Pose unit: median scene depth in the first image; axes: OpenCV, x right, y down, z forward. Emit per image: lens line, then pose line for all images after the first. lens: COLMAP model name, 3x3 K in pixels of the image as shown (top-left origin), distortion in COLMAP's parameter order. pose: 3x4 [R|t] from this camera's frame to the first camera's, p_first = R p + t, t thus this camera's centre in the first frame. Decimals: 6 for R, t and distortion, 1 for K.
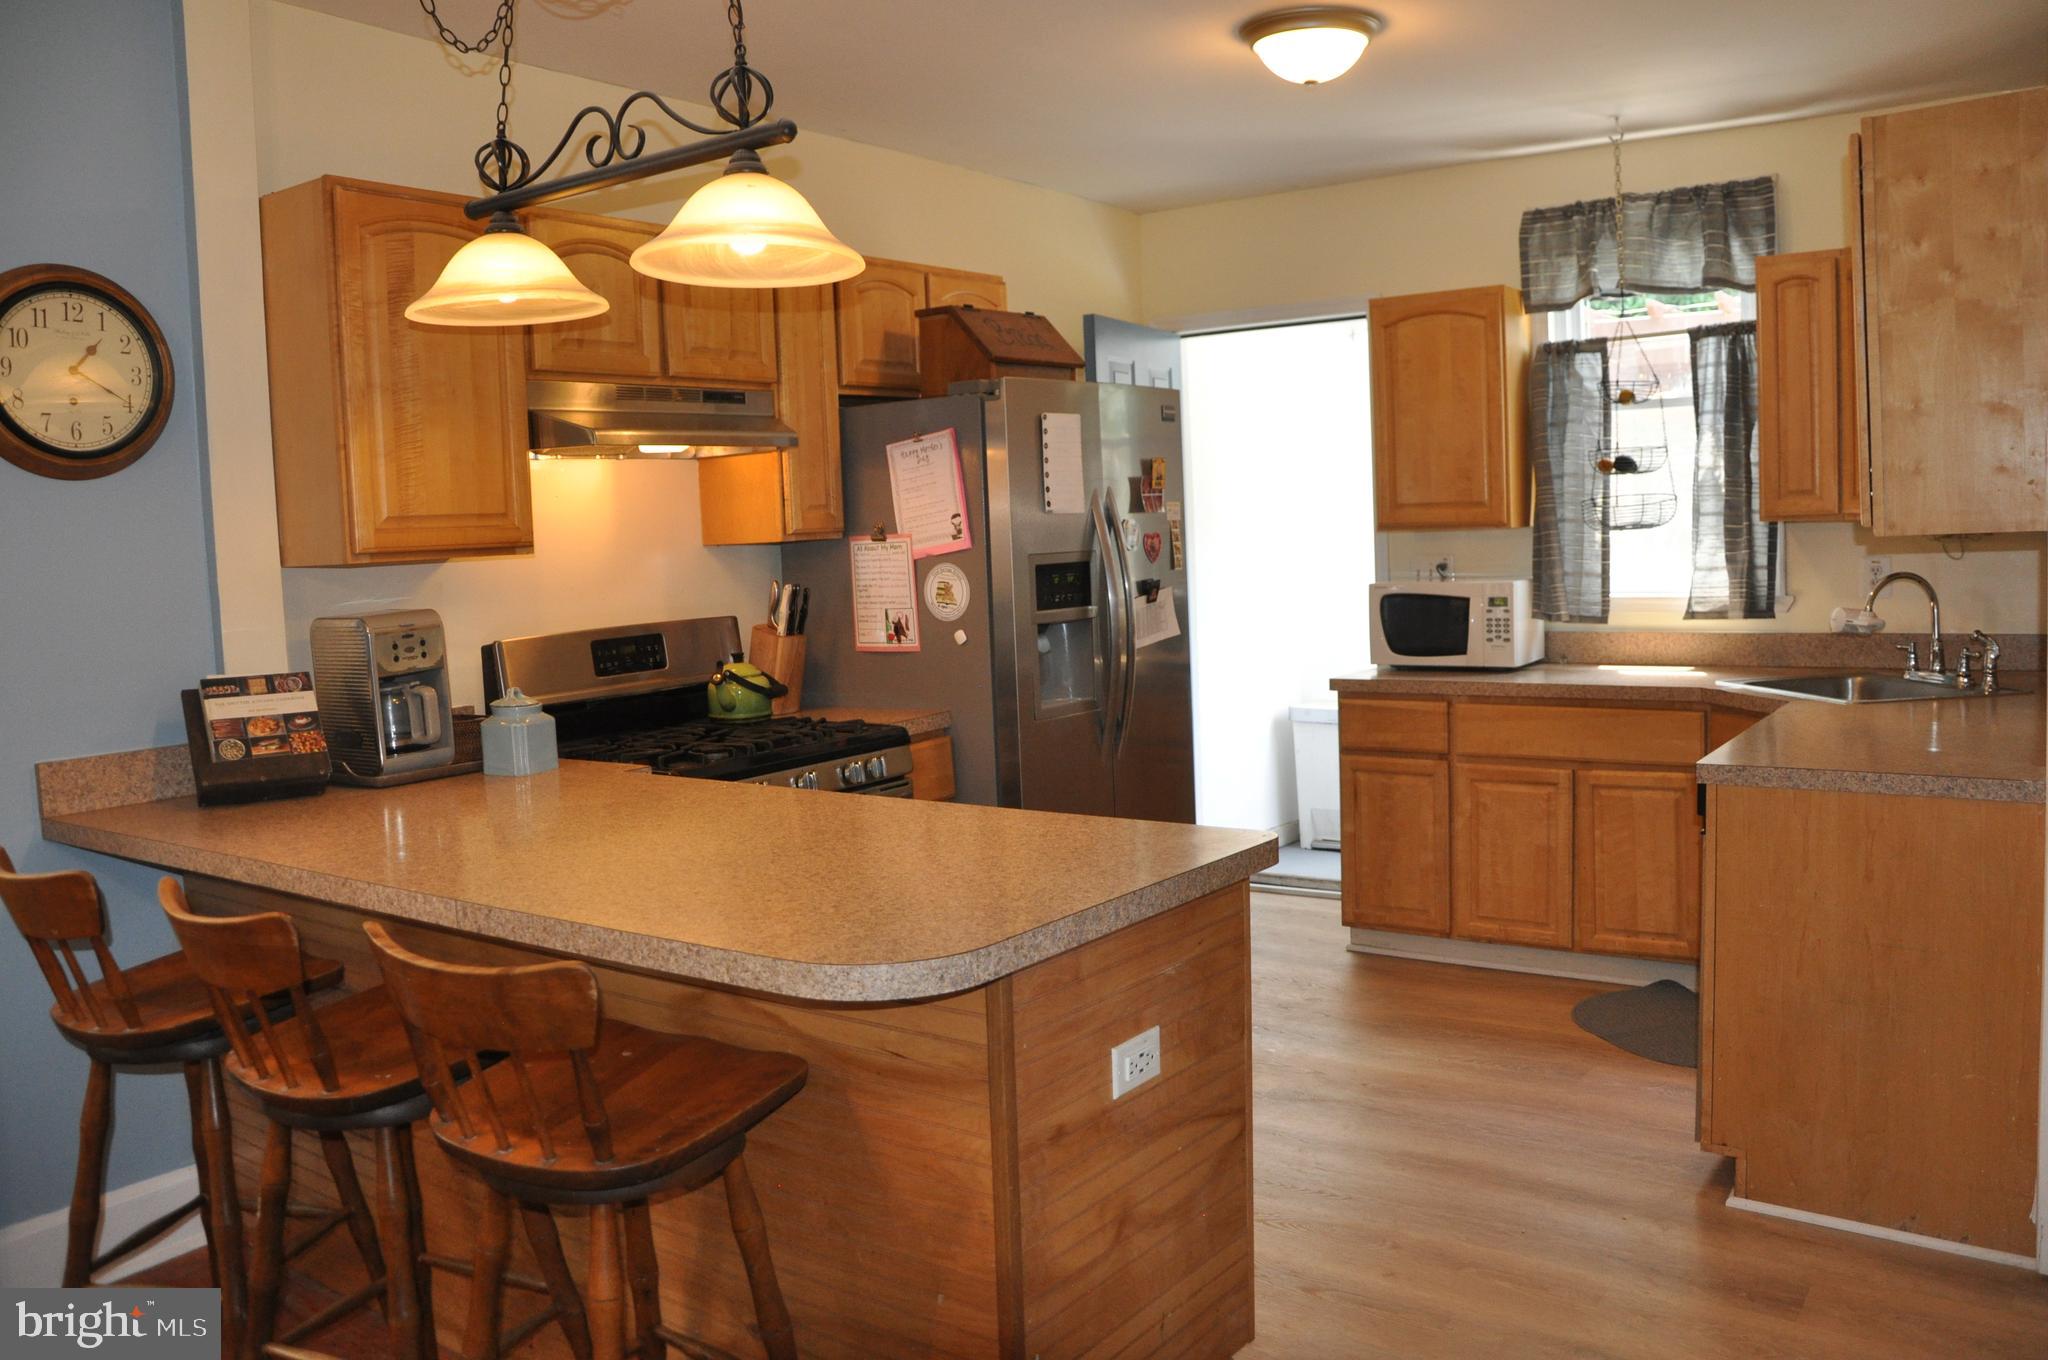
lens RADIAL K [[1574.9, 0, 1039.8], [0, 1574.9, 643.7], [0, 0, 1]] dist [-0.148659, 0.093126]
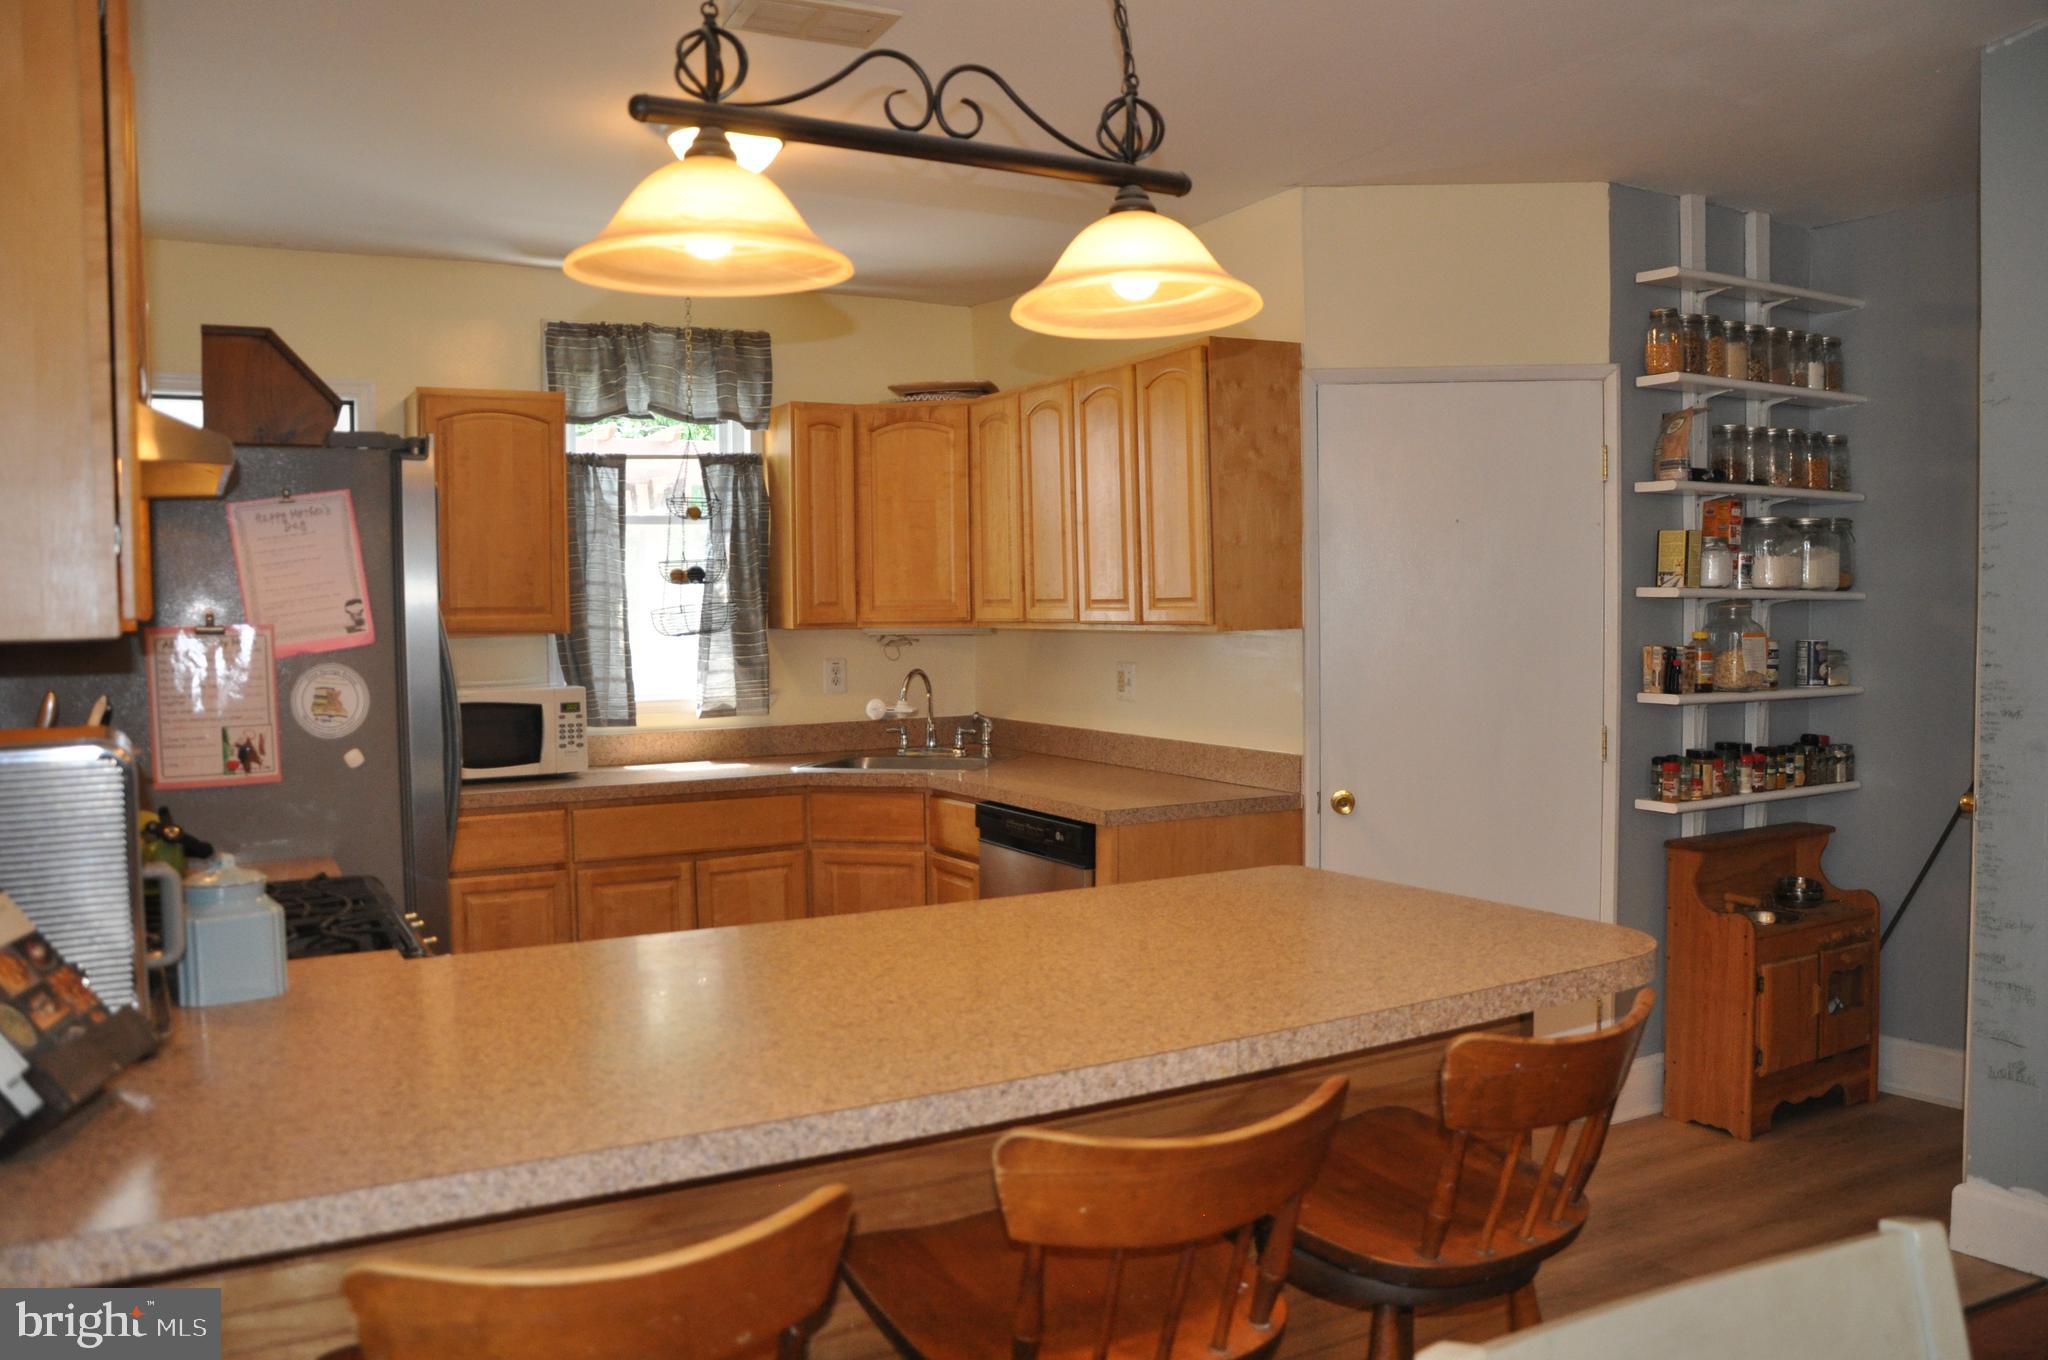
lens RADIAL K [[1574.9, 0, 998.7], [0, 1574.9, 670.6], [0, 0, 1]] dist [-0.148659, 0.093126]
pose [[0.444930, -0.004200, 0.895555, -0.573599], [0.065818, 0.997438, -0.028023, -0.005075], [-0.893143, 0.071412, 0.444067, 0.368061]]
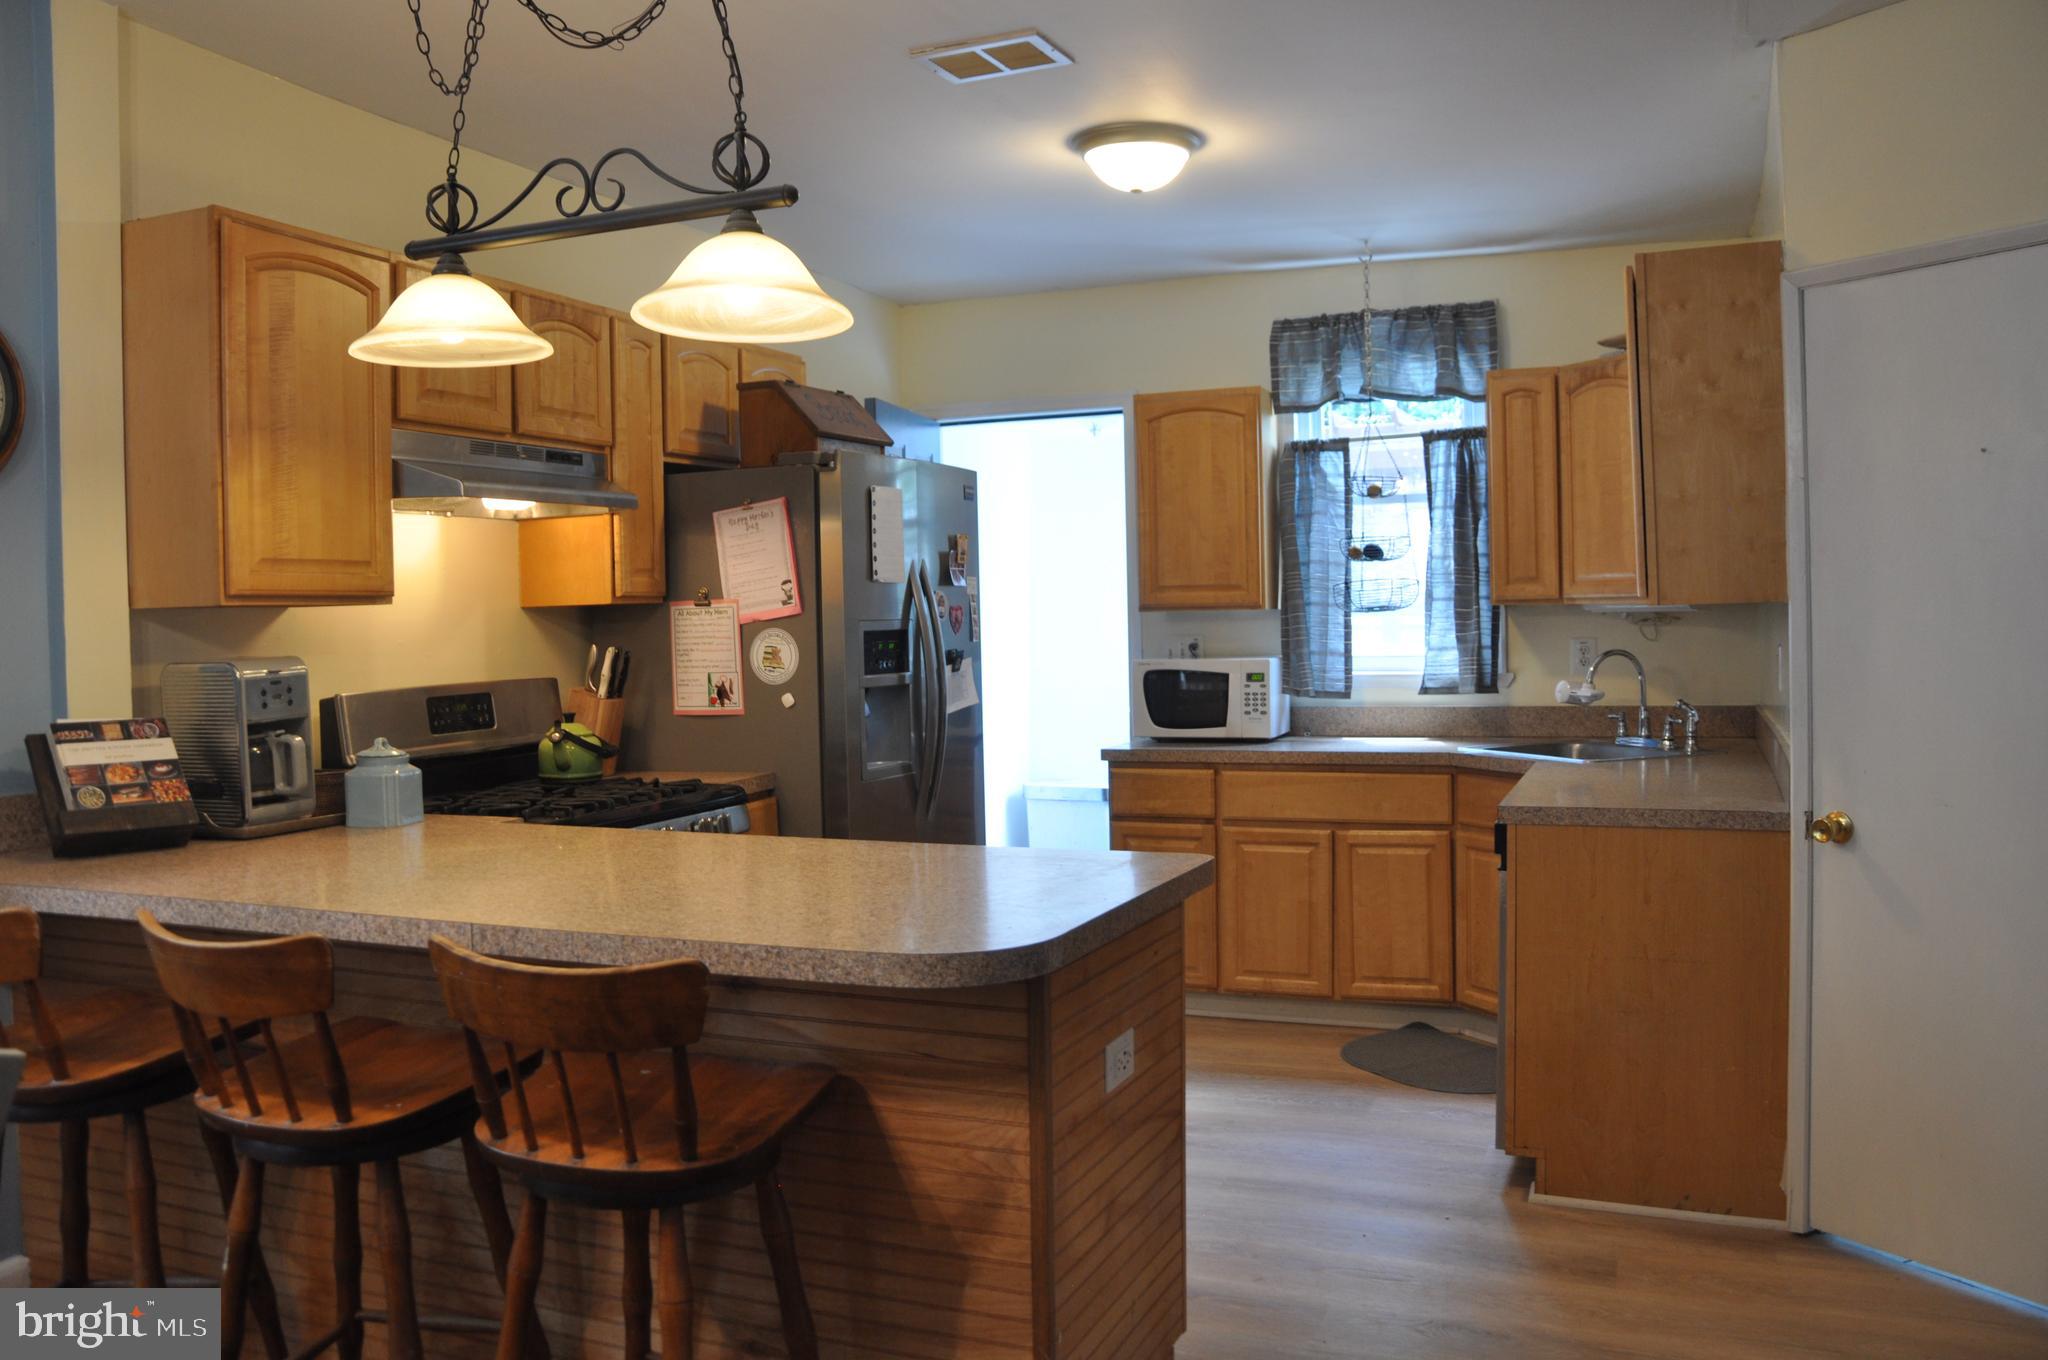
lens RADIAL K [[1574.9, 0, 1027.6], [0, 1574.9, 643.6], [0, 0, 1]] dist [-0.148659, 0.093126]
pose [[0.974311, 0.015380, 0.224682, -0.125449], [-0.000833, 0.997905, -0.064696, 0.024424], [-0.225206, 0.062847, 0.972282, -0.031102]]
